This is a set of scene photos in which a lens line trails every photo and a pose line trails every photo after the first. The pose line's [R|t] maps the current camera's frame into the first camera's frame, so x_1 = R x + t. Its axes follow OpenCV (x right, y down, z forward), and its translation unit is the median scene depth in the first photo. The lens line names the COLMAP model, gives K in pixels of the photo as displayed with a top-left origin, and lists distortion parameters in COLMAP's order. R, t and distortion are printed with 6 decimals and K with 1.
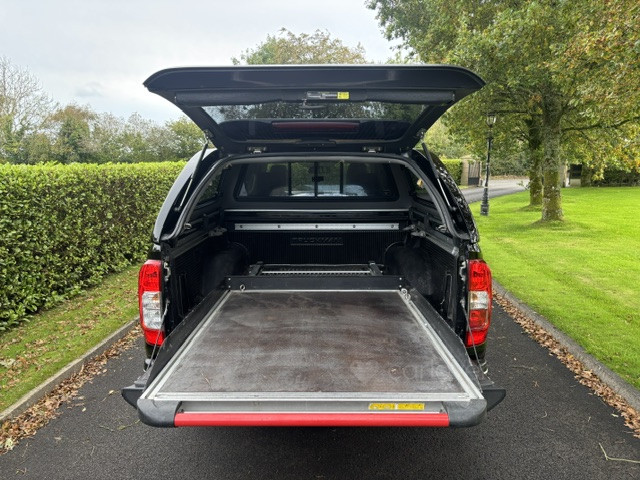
lens RADIAL K [[492.3, 0, 316.1], [0, 492.3, 236.6], [0, 0, 1]] dist [0.037661, -0.039040]
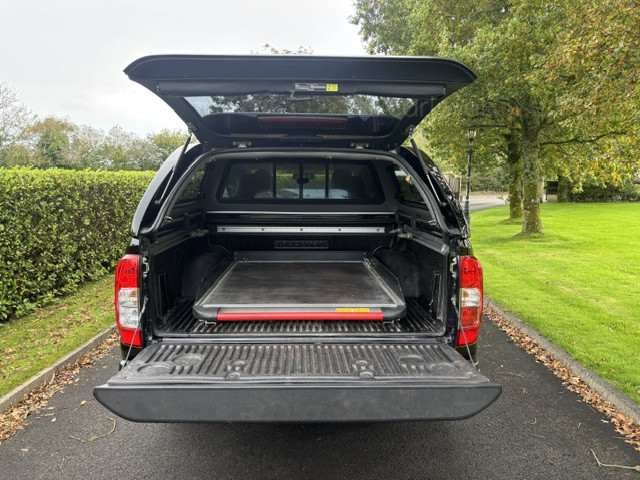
lens RADIAL K [[492.3, 0, 316.0], [0, 492.3, 230.4], [0, 0, 1]] dist [0.037661, -0.039040]
pose [[0.999291, 0.005975, 0.037179, -0.004838], [-0.004358, 0.999047, -0.043422, 0.018724], [-0.037403, 0.043229, 0.998365, 0.016918]]
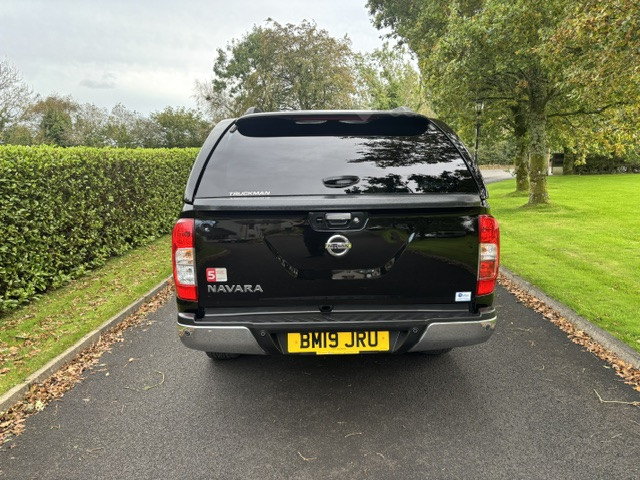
lens RADIAL K [[492.3, 0, 324.2], [0, 492.3, 236.0], [0, 0, 1]] dist [0.037661, -0.039040]
pose [[0.998978, -0.013689, 0.043070, -0.037366], [0.013131, 0.999827, 0.013199, 0.034770], [-0.043243, -0.012620, 0.998985, -0.034415]]
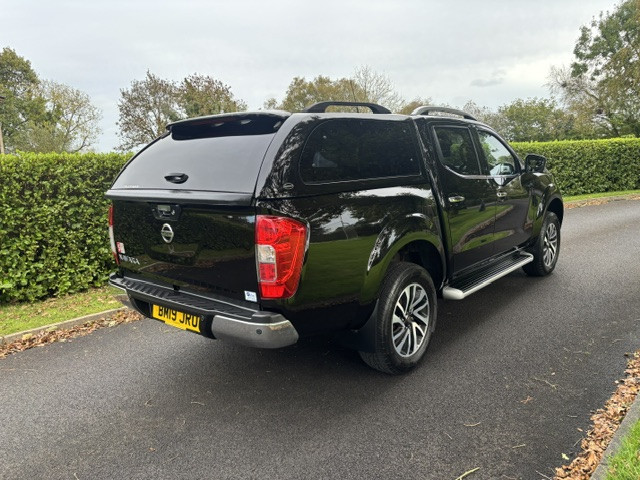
lens RADIAL K [[492.3, 0, 308.6], [0, 492.3, 245.7], [0, 0, 1]] dist [0.037661, -0.039040]
pose [[0.759856, 0.087727, -0.644145, 0.508752], [-0.063744, 0.996133, 0.060470, 0.019566], [0.646959, -0.004888, 0.762509, 0.127729]]
